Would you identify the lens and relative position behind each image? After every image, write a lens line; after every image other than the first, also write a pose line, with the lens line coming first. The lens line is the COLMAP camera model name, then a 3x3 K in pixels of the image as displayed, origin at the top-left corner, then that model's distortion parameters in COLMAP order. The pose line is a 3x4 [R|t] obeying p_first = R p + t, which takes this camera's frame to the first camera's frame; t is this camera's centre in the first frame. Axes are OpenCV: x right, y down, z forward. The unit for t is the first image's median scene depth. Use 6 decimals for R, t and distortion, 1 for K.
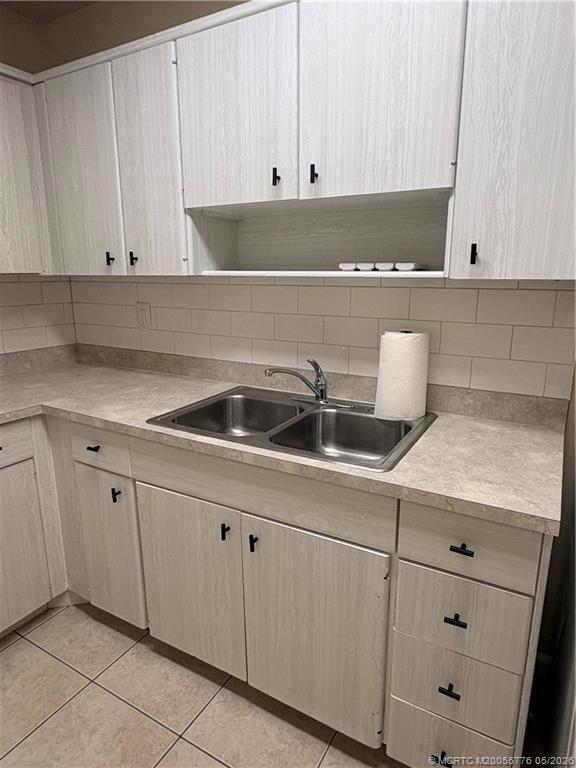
lens RADIAL K [[475.0, 0, 288.0], [0, 475.0, 384.0], [0, 0, 1]] dist [-0.002532, 0.000393]
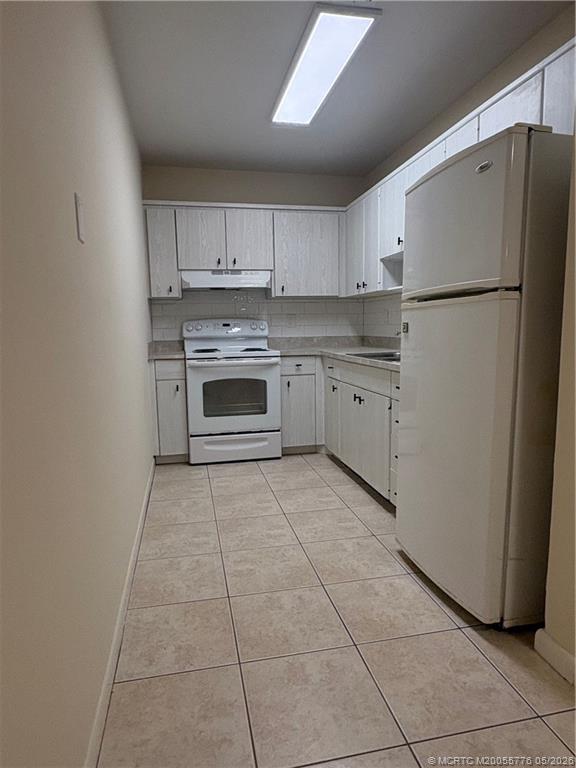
lens RADIAL K [[475.0, 0, 288.0], [0, 475.0, 384.0], [0, 0, 1]] dist [-0.002532, 0.000393]
pose [[0.672483, 0.080244, -0.735749, 1.025731], [-0.155390, 0.987256, -0.034354, 0.293912], [0.723616, 0.137431, 0.676382, -0.606777]]
